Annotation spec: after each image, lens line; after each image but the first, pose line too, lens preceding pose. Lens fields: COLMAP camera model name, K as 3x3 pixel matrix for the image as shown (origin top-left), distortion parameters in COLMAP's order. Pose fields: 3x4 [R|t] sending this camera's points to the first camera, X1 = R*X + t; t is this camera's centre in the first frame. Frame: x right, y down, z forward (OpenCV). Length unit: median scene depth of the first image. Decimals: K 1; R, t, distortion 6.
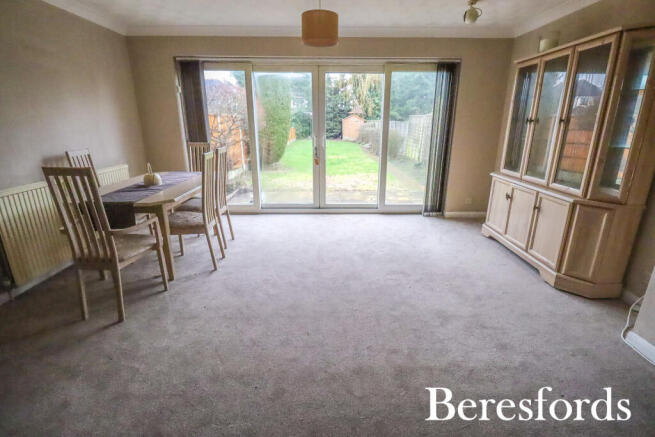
lens RADIAL K [[309.0, 0, 330.7], [0, 309.0, 214.7], [0, 0, 1]] dist [0.001099, -0.011914]
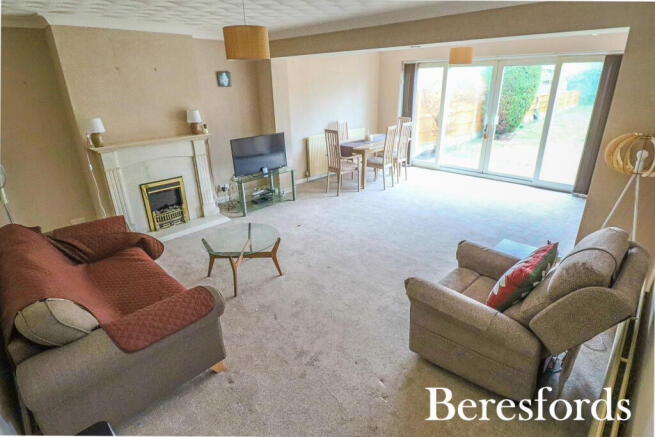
lens RADIAL K [[341.4, 0, 330.8], [0, 341.4, 216.1], [0, 0, 1]] dist [-0.000192, -0.000278]
pose [[0.709507, 0.246400, -0.660217, 0.814603], [-0.181890, 0.969166, 0.166234, 0.048721], [0.680820, 0.002142, 0.732448, -0.744801]]
